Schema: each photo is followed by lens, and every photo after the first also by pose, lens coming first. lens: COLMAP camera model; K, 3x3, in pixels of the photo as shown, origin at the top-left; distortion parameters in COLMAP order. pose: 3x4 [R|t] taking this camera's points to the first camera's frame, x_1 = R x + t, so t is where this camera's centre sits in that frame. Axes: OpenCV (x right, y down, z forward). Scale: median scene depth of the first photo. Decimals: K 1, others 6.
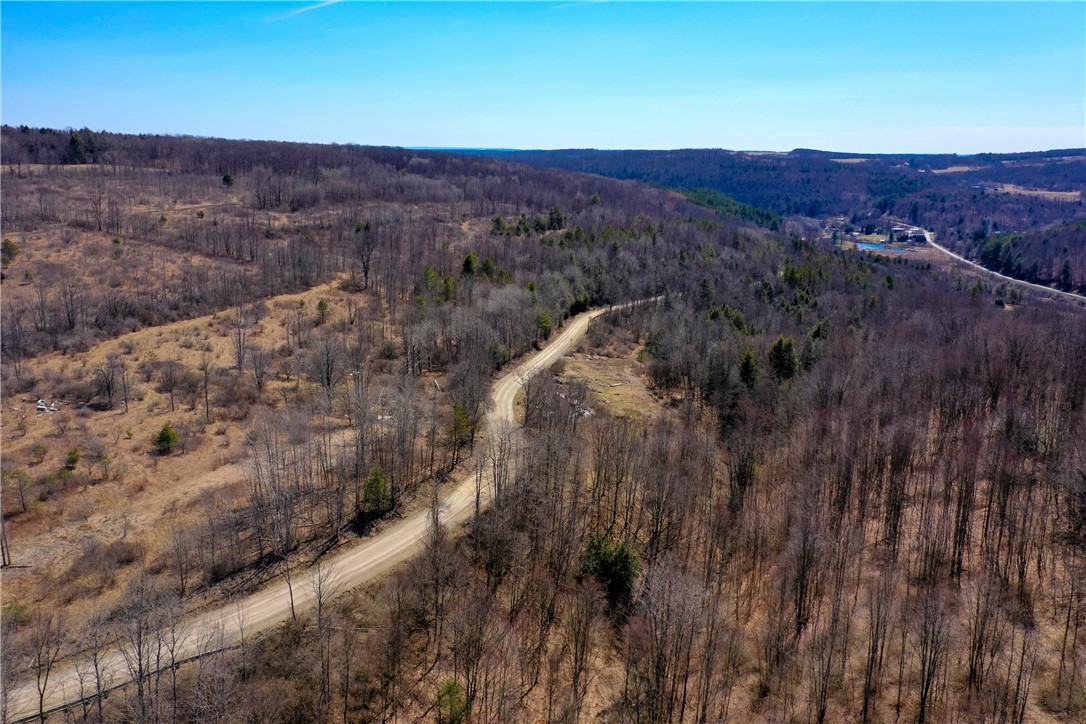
lens RADIAL K [[854.7, 0, 540.6], [0, 854.7, 363.7], [0, 0, 1]] dist [-0.000373, 0.000487]
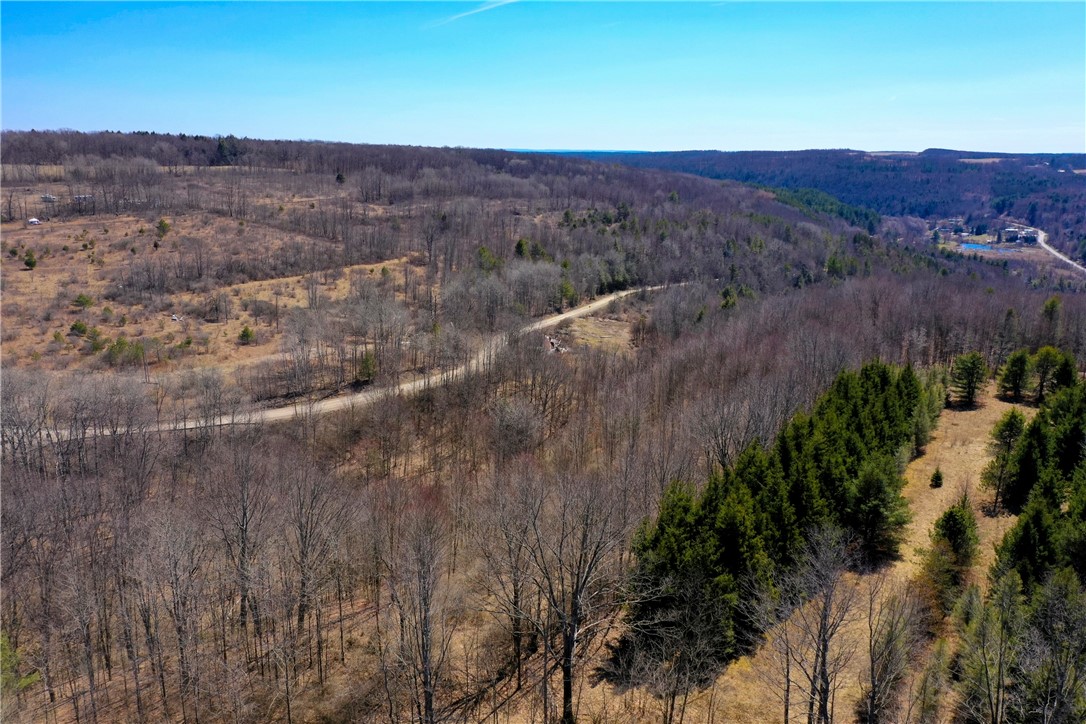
lens RADIAL K [[854.7, 0, 540.6], [0, 854.7, 363.7], [0, 0, 1]] dist [-0.000373, 0.000487]
pose [[0.988976, 0.029651, -0.145077, 0.091576], [-0.029999, 0.999550, -0.000208, 0.034796], [0.145006, 0.004558, 0.989420, -0.133403]]
